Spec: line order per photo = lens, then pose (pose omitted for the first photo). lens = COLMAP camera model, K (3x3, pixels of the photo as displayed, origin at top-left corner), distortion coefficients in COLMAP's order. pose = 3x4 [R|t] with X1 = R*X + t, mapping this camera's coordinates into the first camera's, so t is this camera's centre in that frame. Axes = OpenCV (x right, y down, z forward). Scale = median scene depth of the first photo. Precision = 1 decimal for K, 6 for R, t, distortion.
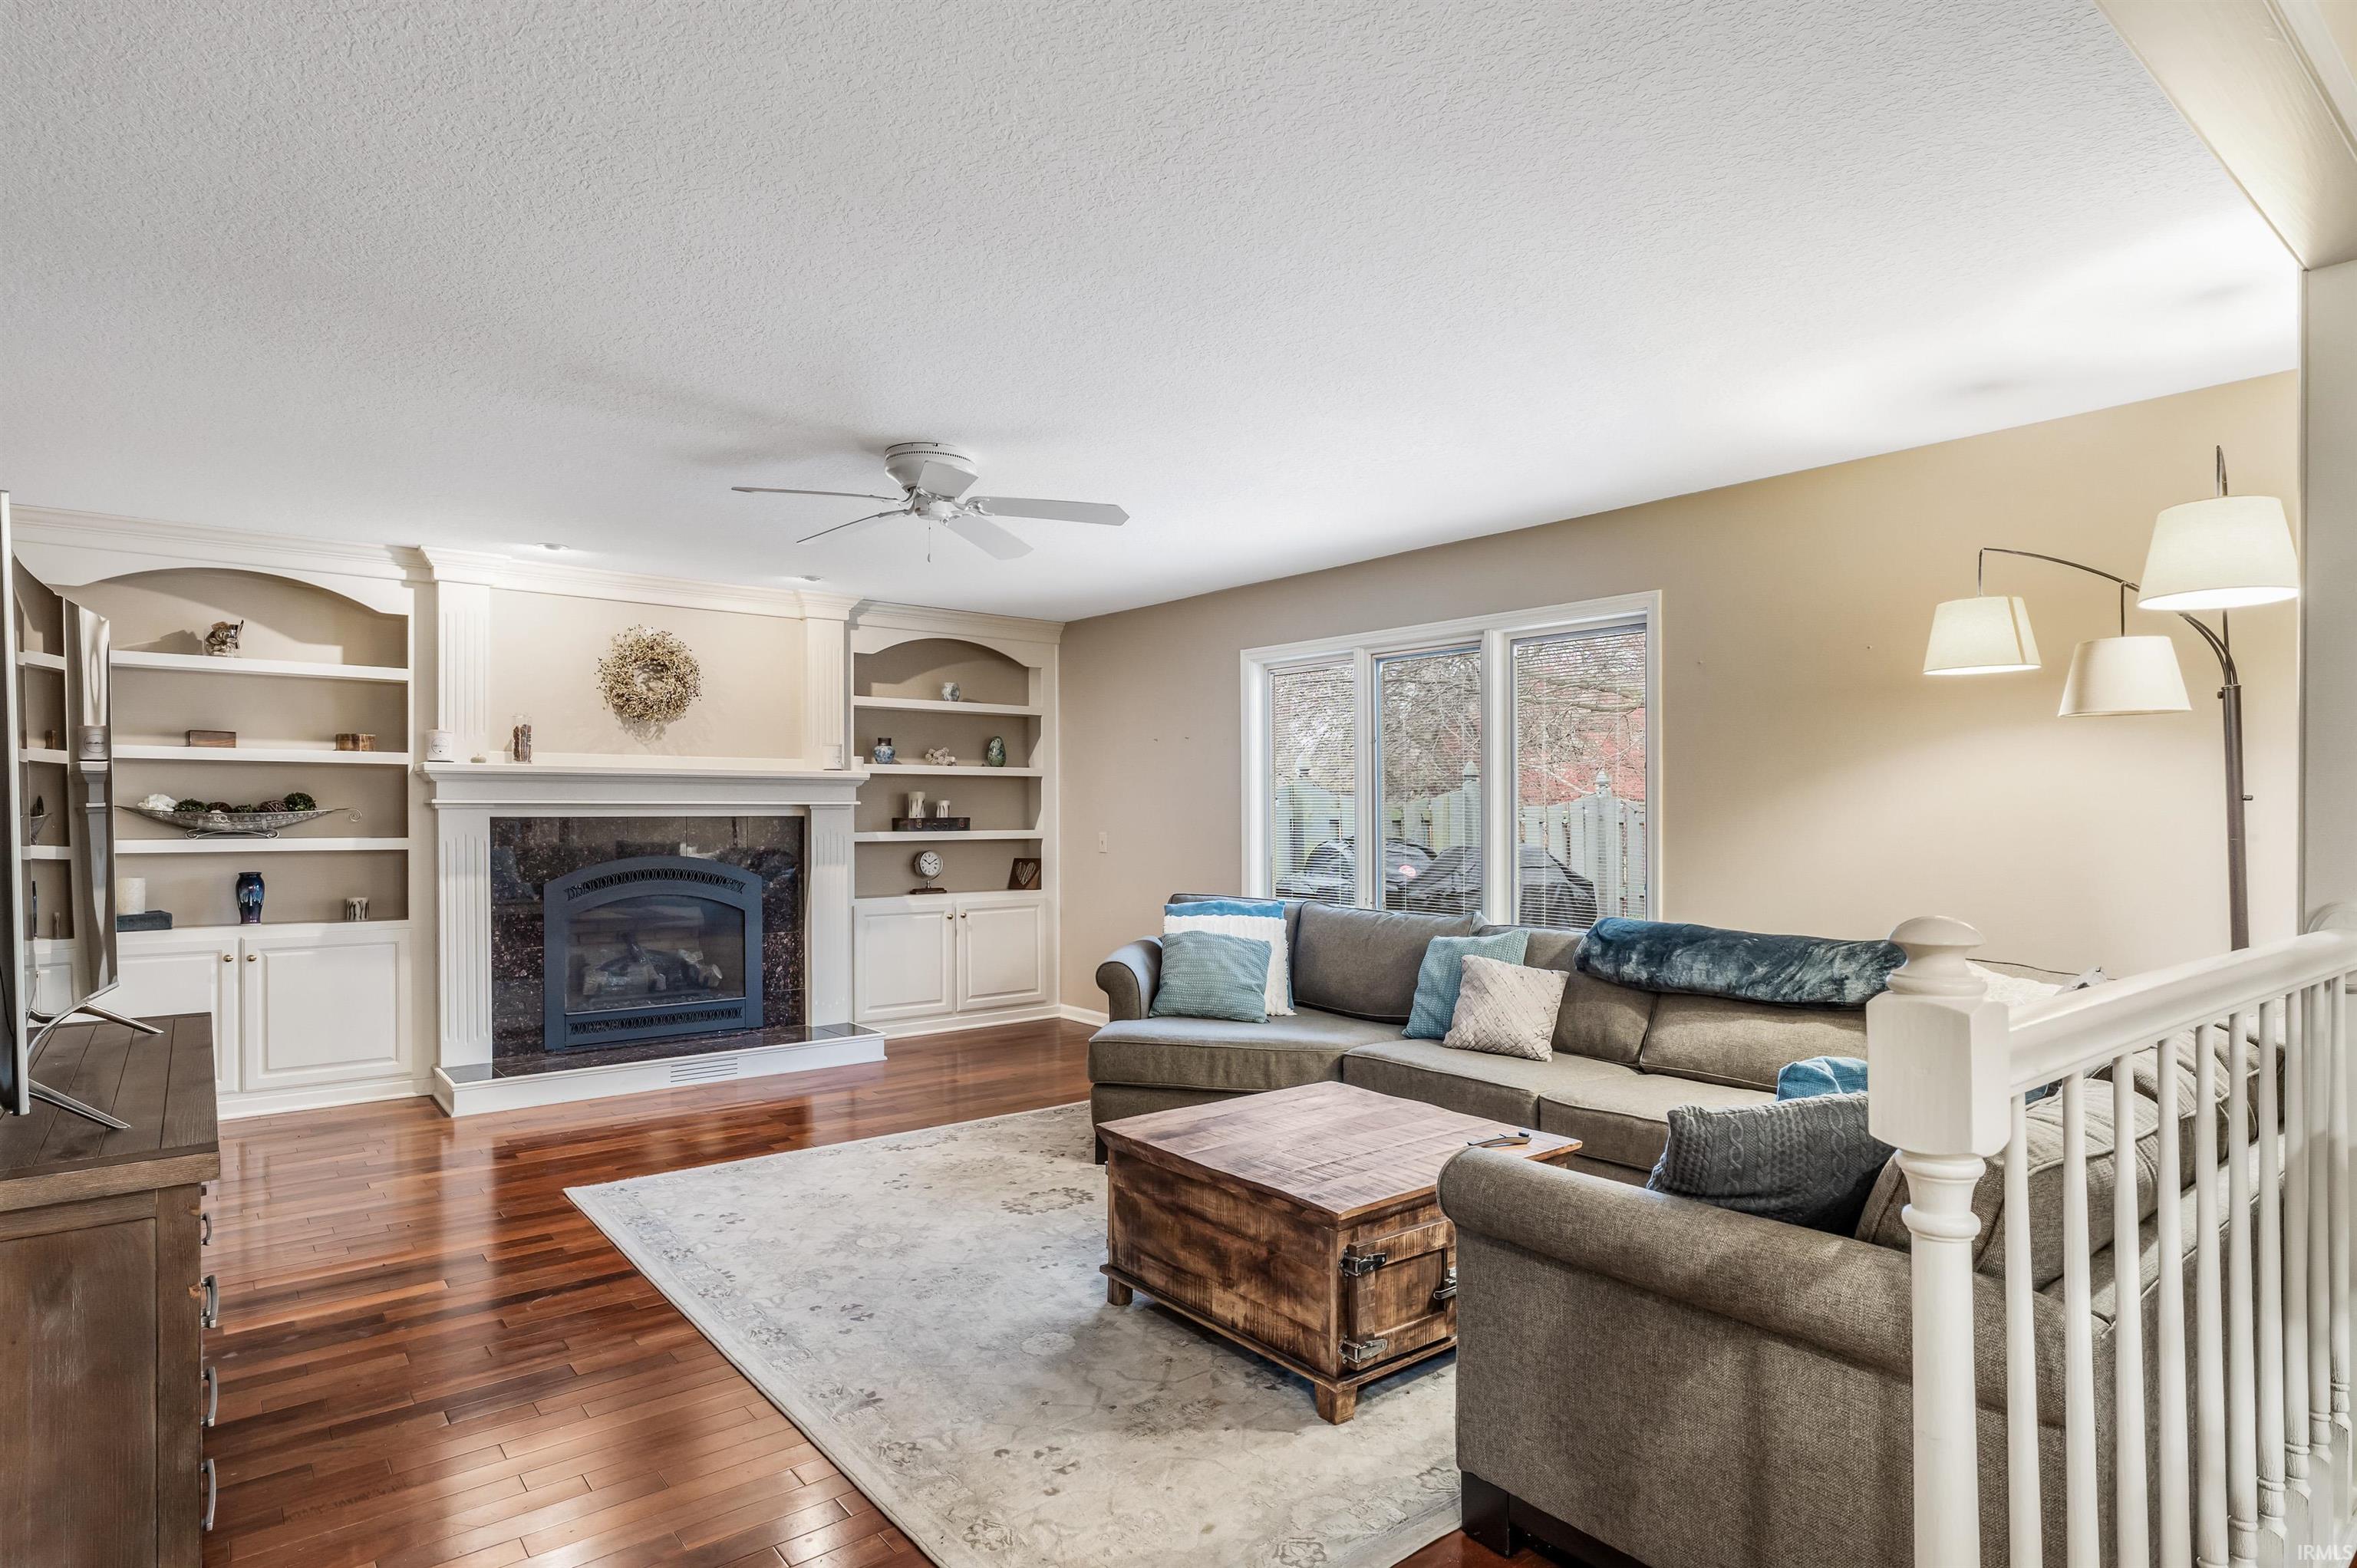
lens RADIAL K [[1240.3, 0, 1170.2], [0, 1240.3, 823.5], [0, 0, 1]] dist [-0.010880, 0.002654]
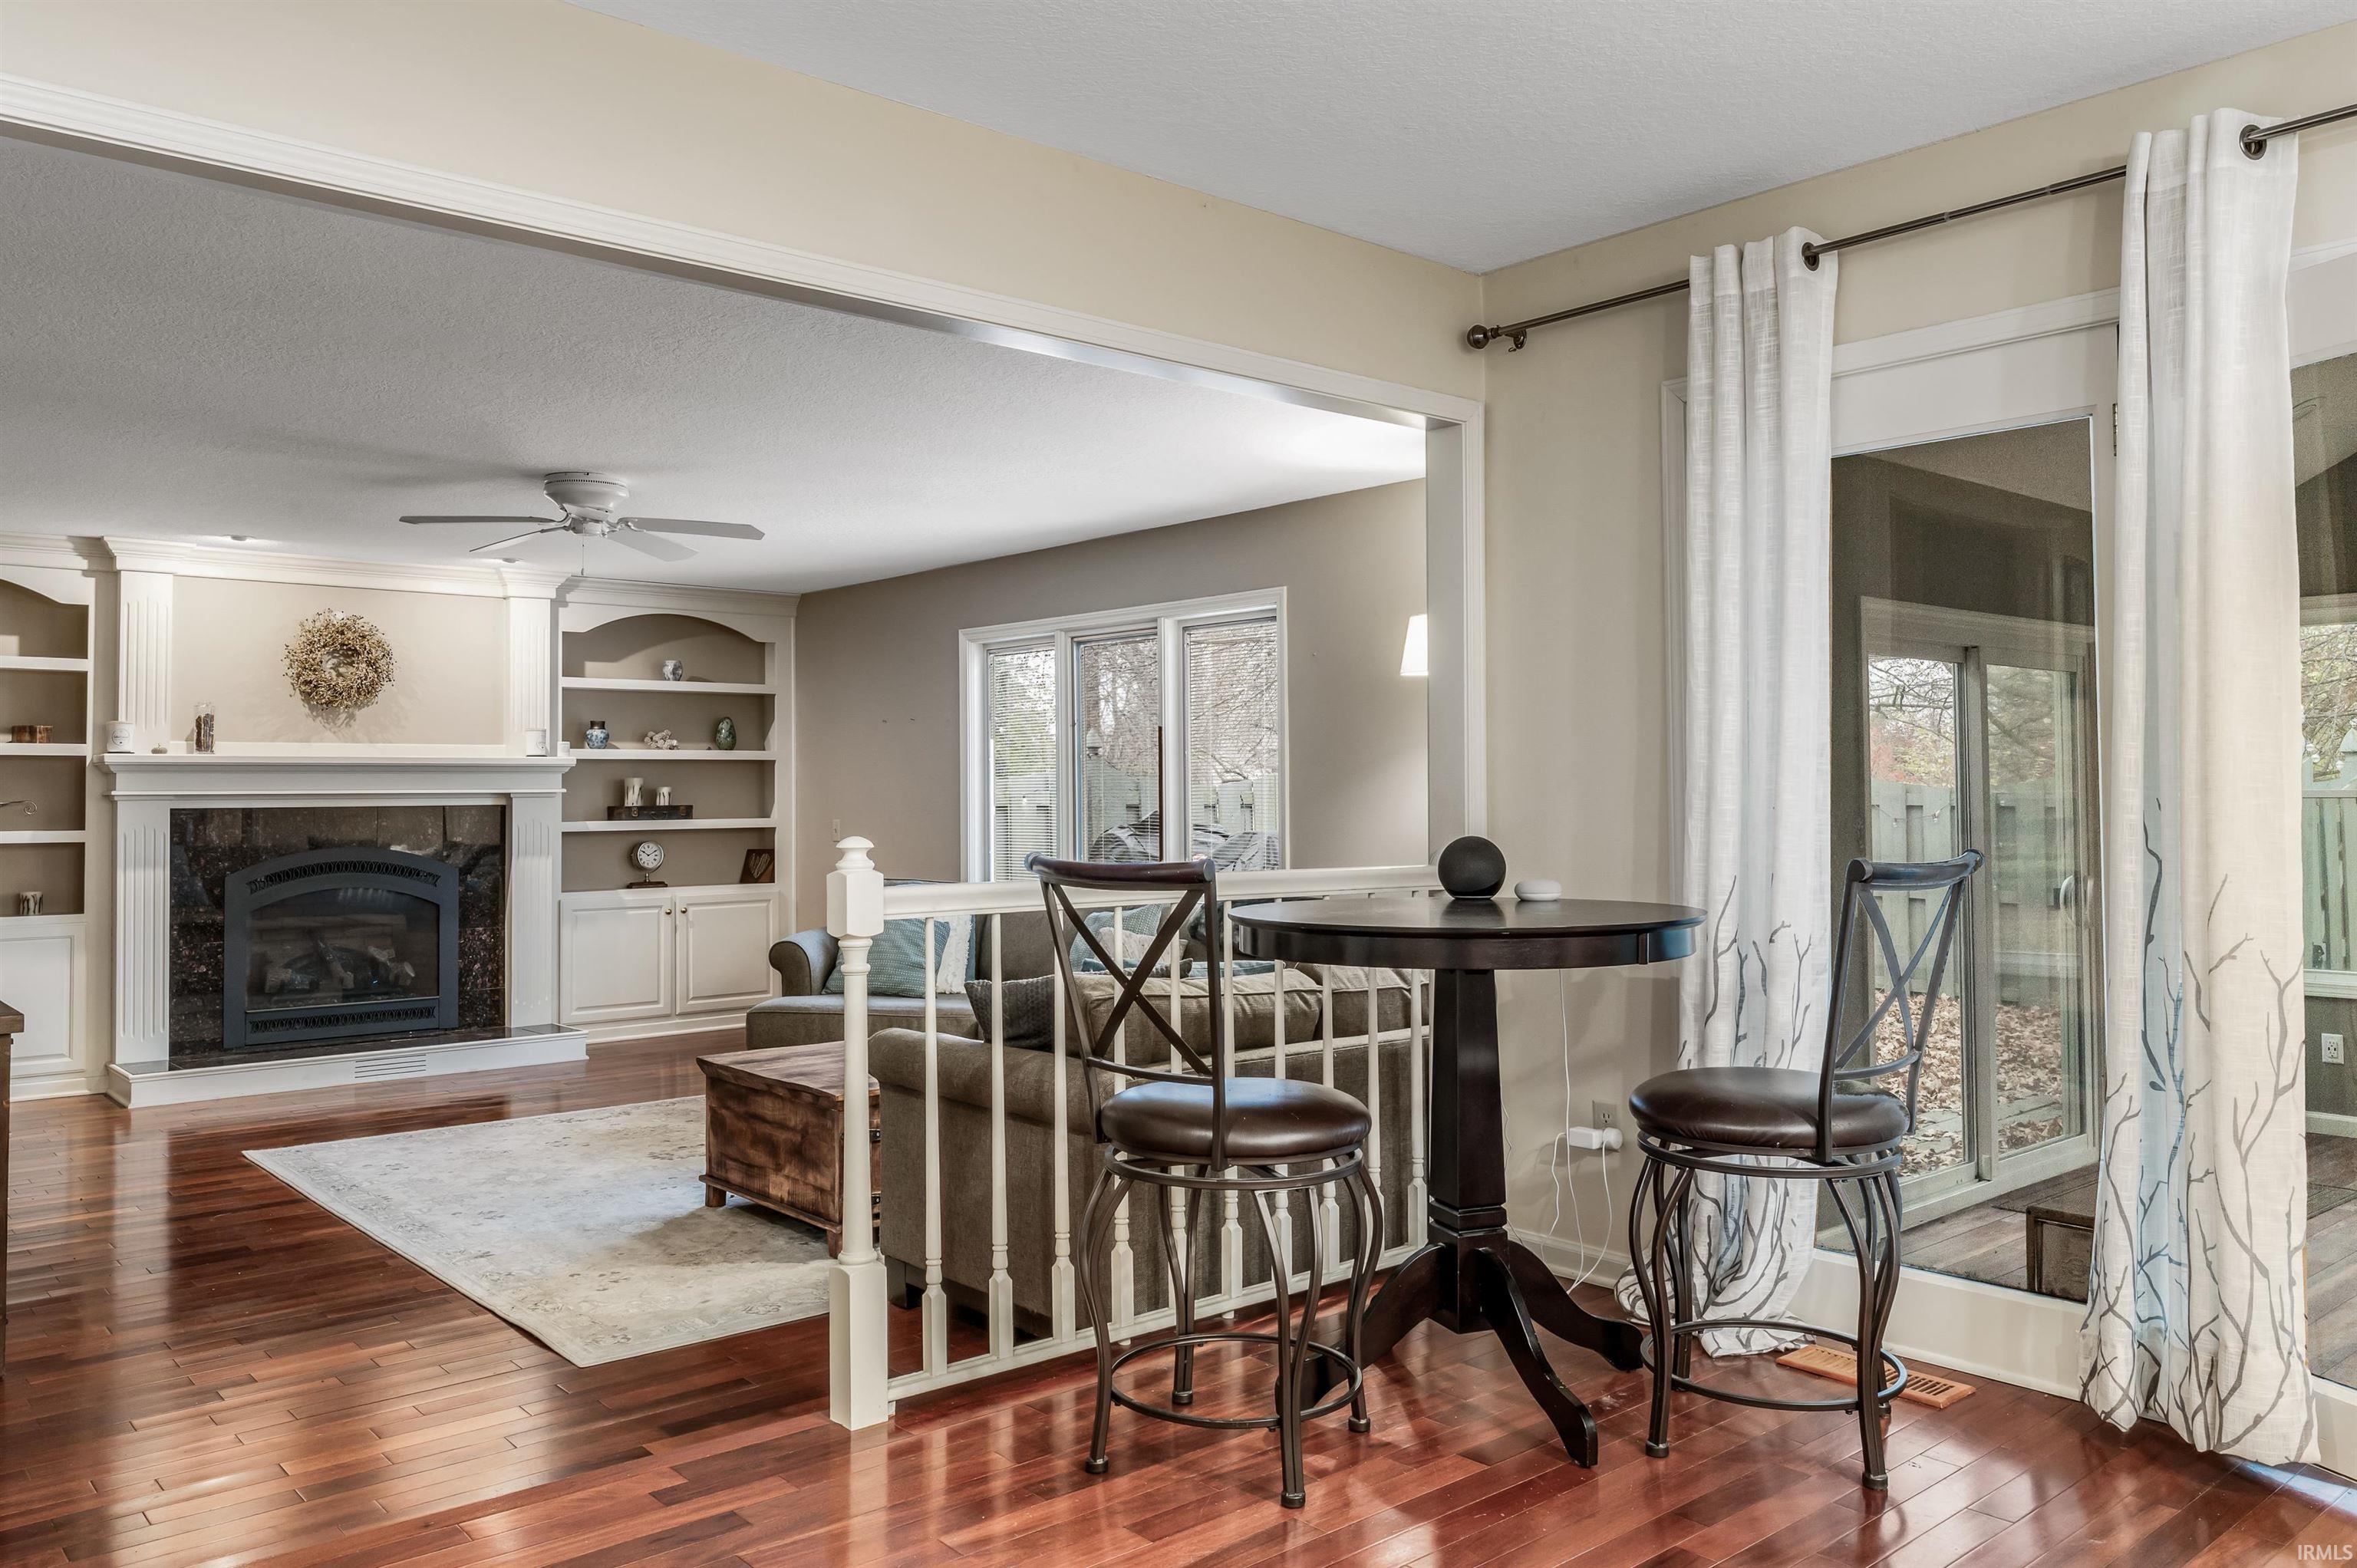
lens RADIAL K [[1743.0, 0, 1186.3], [0, 1743.0, 743.2], [0, 0, 1]] dist [-0.003297, 0.000700]
pose [[0.999200, -0.008169, 0.039161, 0.207207], [0.009768, 0.999118, -0.040829, 0.007542], [-0.038793, 0.041179, 0.998398, -0.423345]]
